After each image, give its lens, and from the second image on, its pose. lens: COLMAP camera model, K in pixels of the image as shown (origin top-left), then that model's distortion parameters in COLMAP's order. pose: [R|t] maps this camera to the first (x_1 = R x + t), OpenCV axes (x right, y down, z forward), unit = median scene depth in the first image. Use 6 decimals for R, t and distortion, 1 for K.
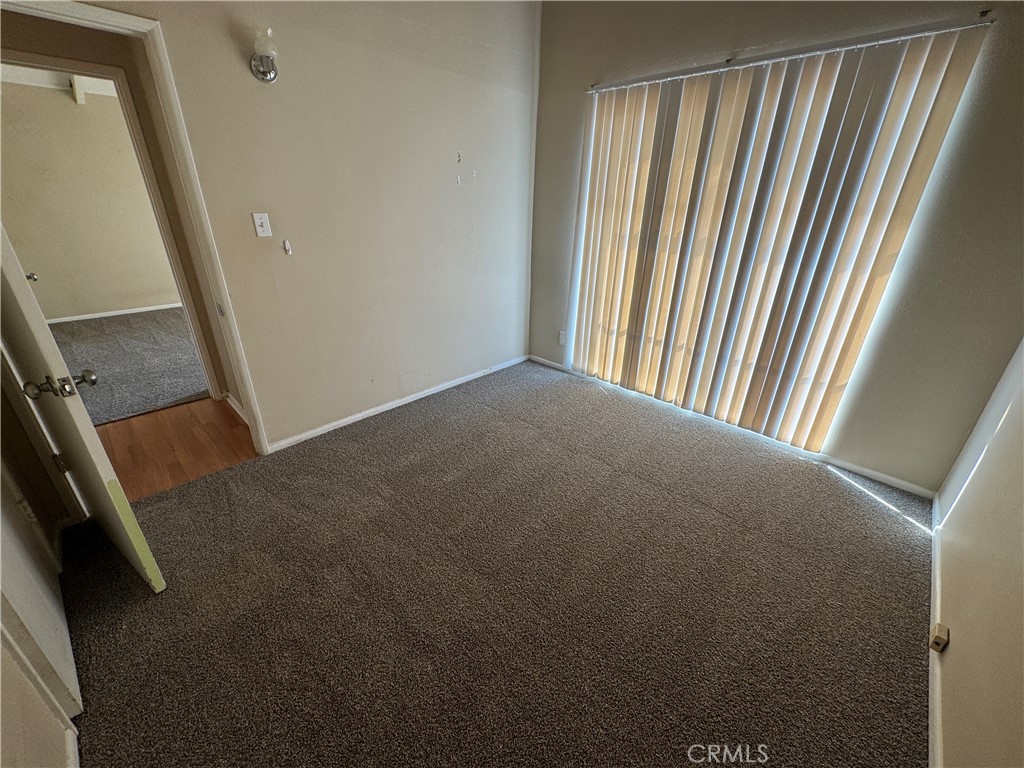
lens RADIAL K [[408.7, 0, 512.8], [0, 408.7, 382.8], [0, 0, 1]] dist [-0.002484, 0.000138]
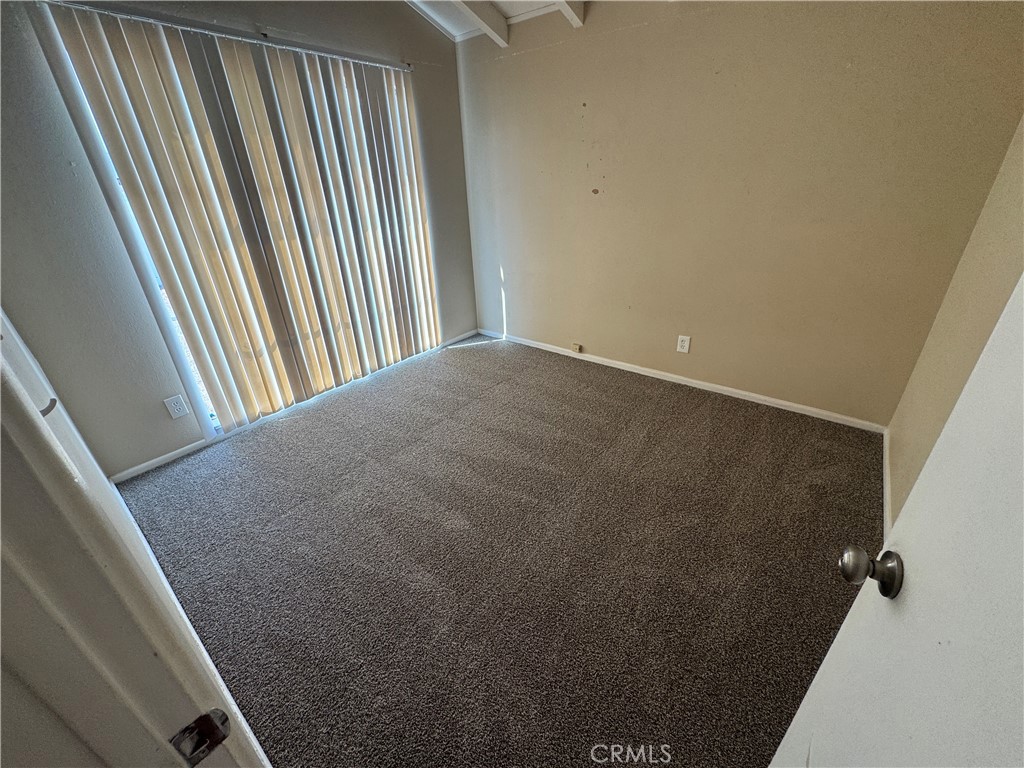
lens RADIAL K [[408.7, 0, 513.9], [0, 408.7, 381.5], [0, 0, 1]] dist [-0.002484, 0.000138]
pose [[-0.093811, -0.462418, 0.881686, -0.562421], [0.431092, 0.779399, 0.454639, -0.241339], [-0.897418, 0.422738, 0.126229, 0.507112]]
